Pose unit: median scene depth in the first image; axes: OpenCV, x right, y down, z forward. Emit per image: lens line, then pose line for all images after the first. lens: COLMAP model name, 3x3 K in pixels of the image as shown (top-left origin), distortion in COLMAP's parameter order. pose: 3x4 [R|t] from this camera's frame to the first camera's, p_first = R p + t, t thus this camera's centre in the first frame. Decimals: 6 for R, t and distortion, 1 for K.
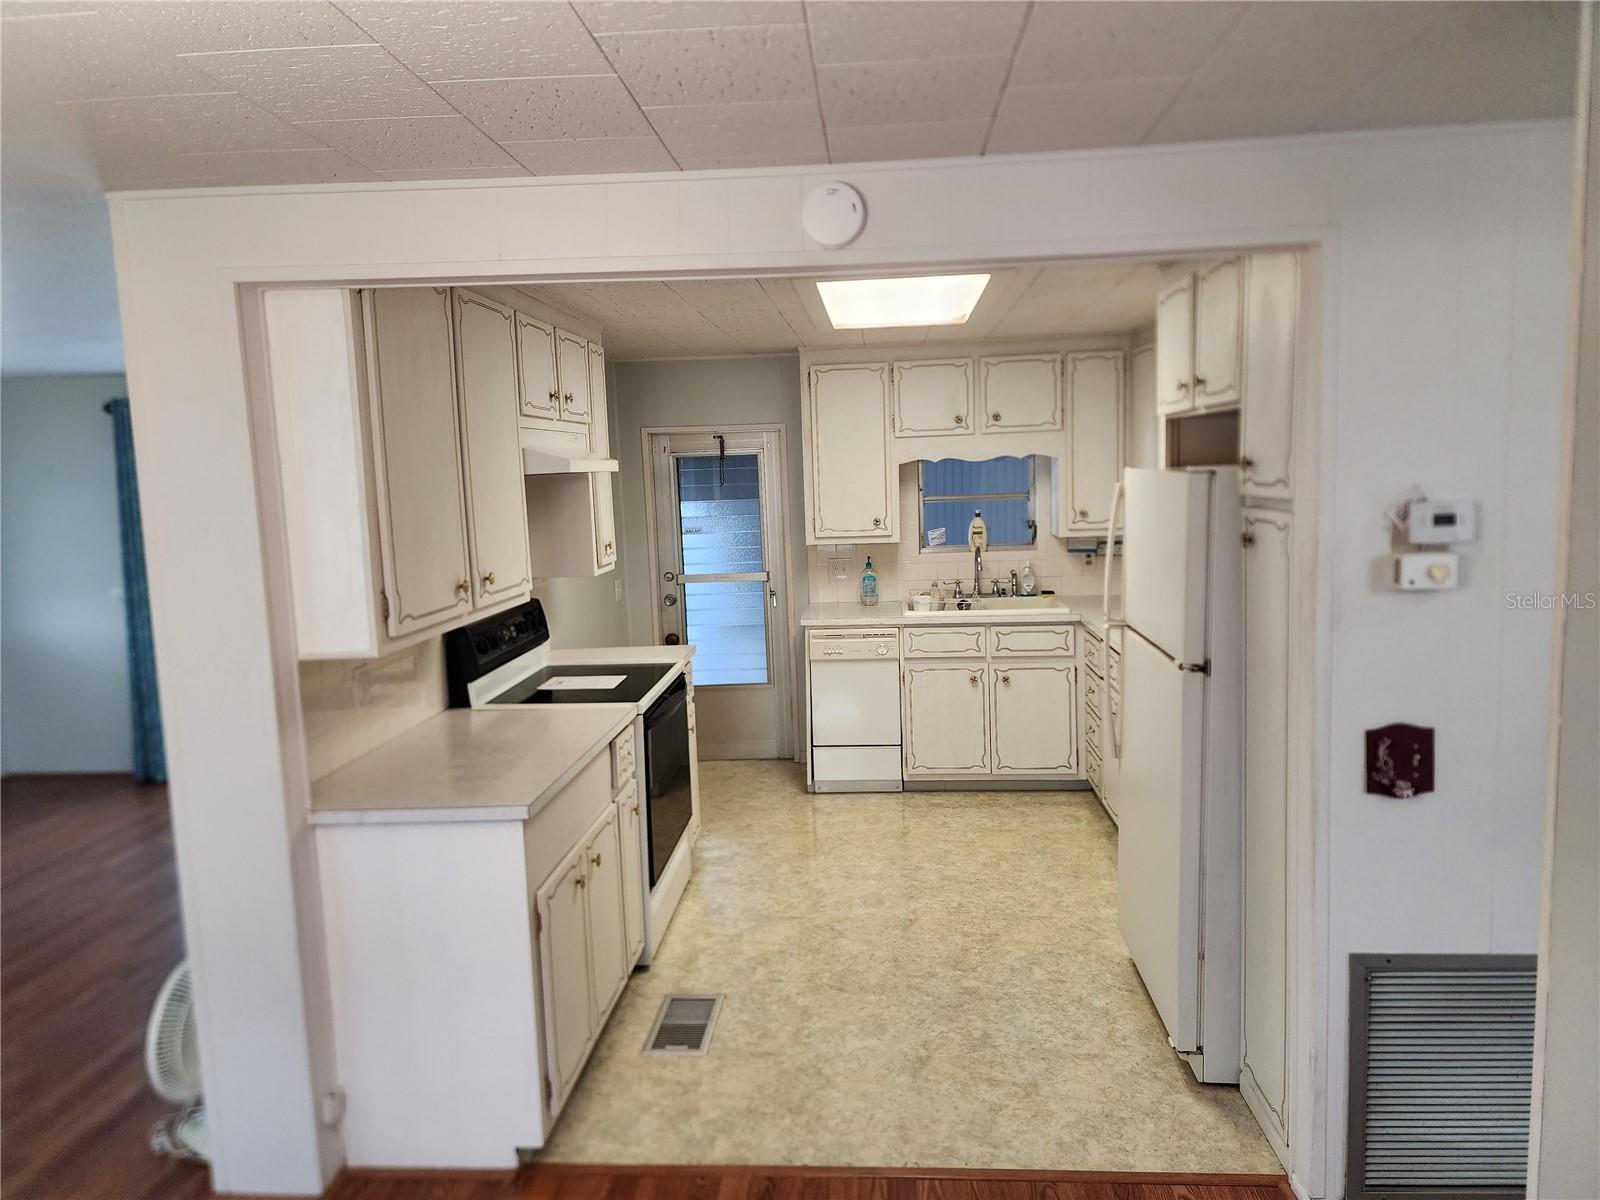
lens RADIAL K [[1082.8, 0, 807.8], [0, 1082.8, 577.8], [0, 0, 1]] dist [0.052064, -0.058190]
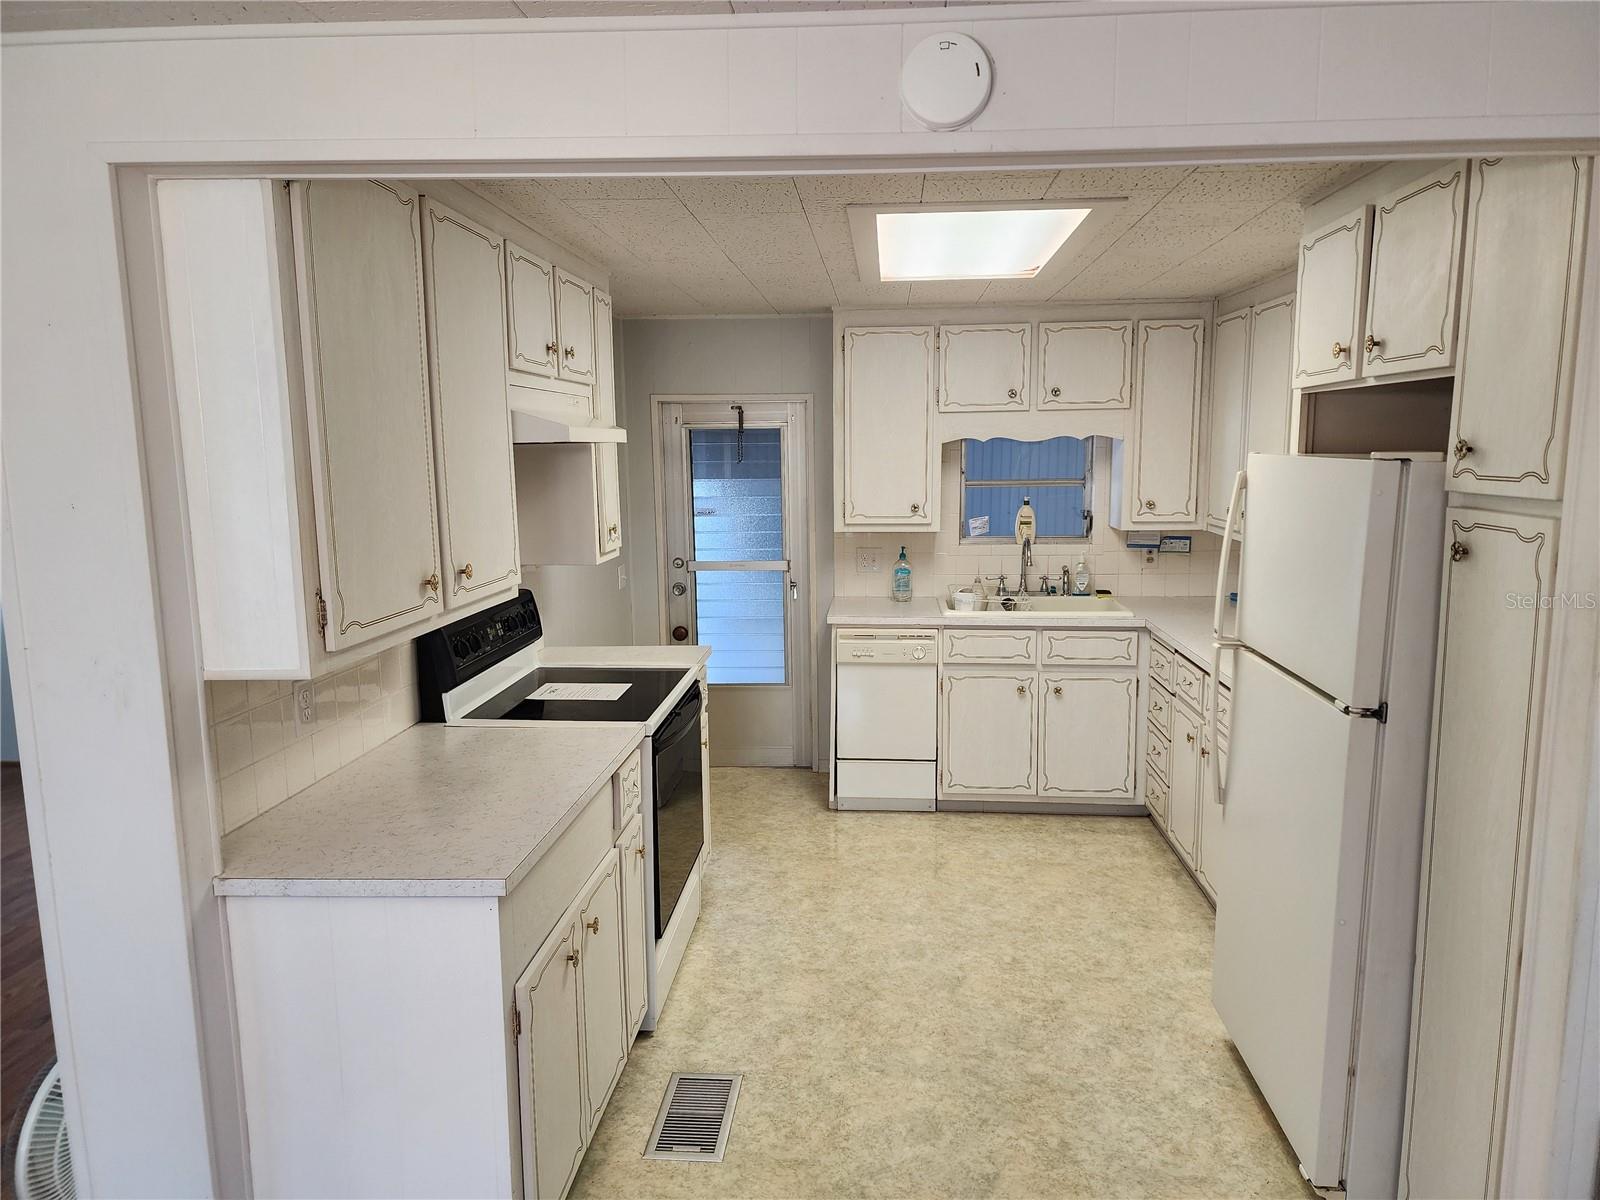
lens RADIAL K [[1092.5, 0, 800.0], [0, 1092.5, 600.0], [0, 0, 1]] dist [0.033084, -0.002874]
pose [[0.999637, 0.025954, -0.007271, -0.032083], [-0.025657, 0.998935, 0.038355, -0.012442], [0.008259, -0.038155, 0.999238, 0.153655]]
